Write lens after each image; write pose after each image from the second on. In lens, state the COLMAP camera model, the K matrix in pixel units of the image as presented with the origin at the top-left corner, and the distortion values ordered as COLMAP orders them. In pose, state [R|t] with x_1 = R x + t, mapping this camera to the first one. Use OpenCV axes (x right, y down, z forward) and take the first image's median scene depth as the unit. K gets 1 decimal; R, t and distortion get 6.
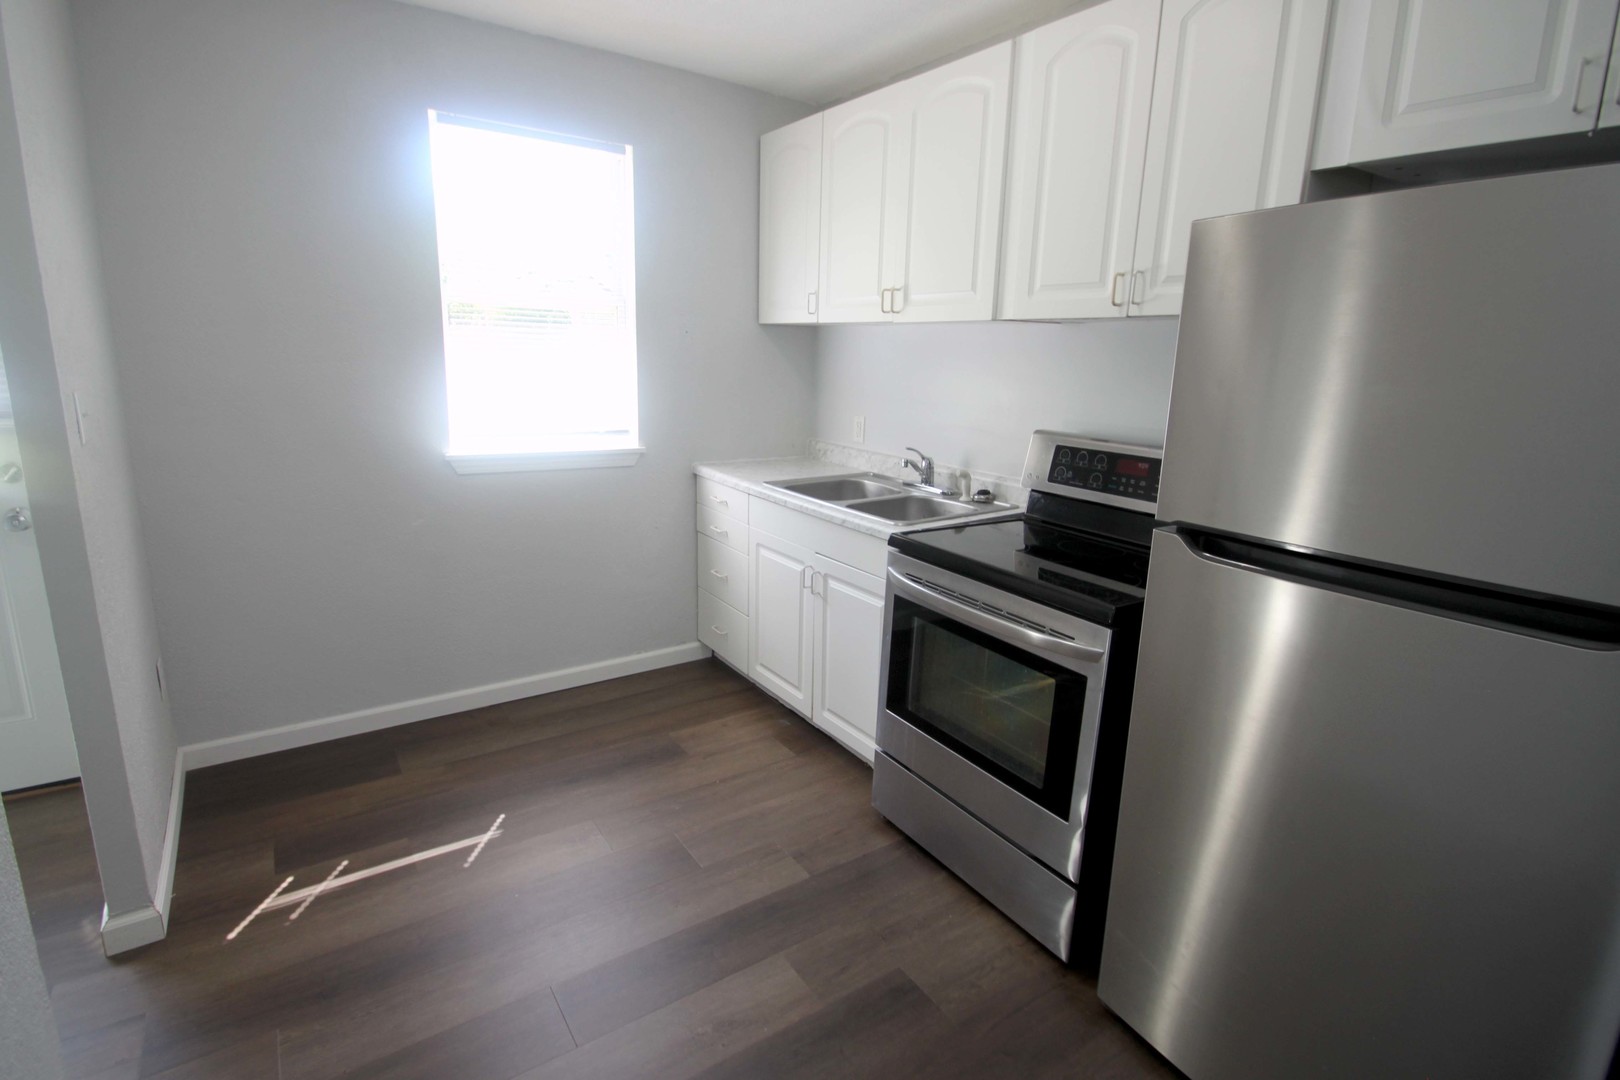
lens RADIAL K [[763.0, 0, 825.3], [0, 763.0, 534.0], [0, 0, 1]] dist [0.014637, -0.017998]
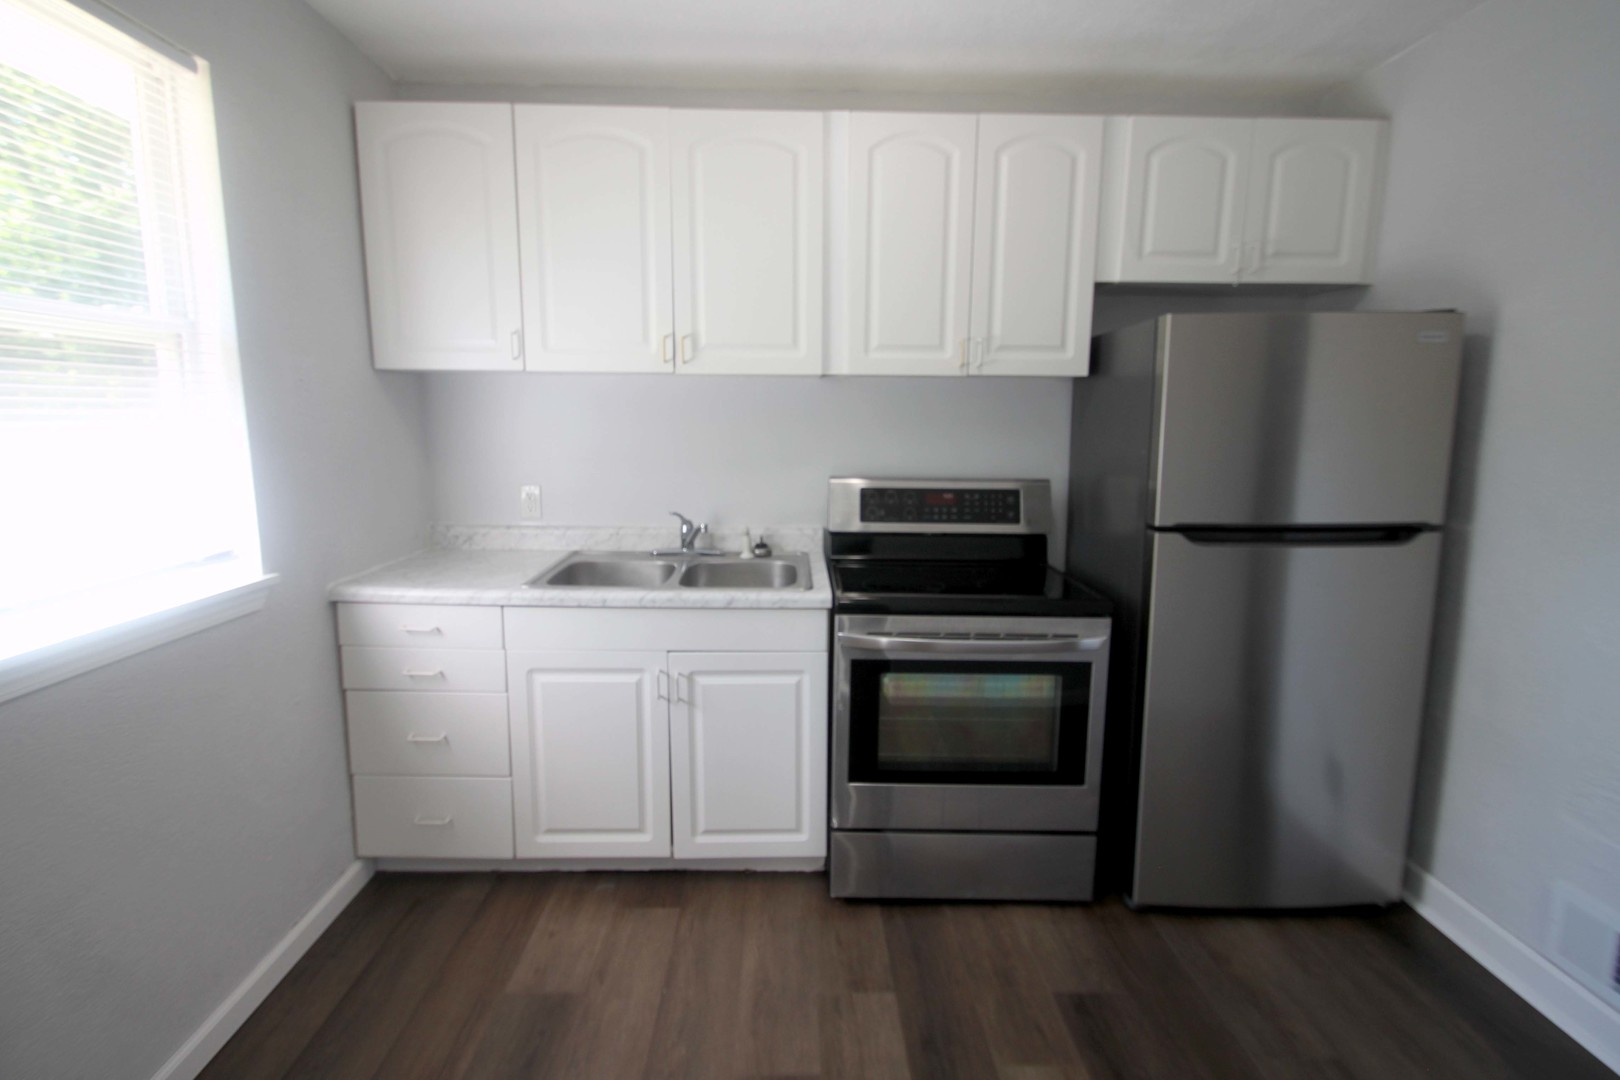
lens RADIAL K [[748.5, 0, 808.5], [0, 748.5, 535.6], [0, 0, 1]] dist [0.009970, -0.017212]
pose [[0.564298, -0.156805, 0.810543, -0.553975], [0.199725, 0.978562, 0.050261, -0.106621], [-0.801048, 0.133523, 0.583518, 0.397598]]
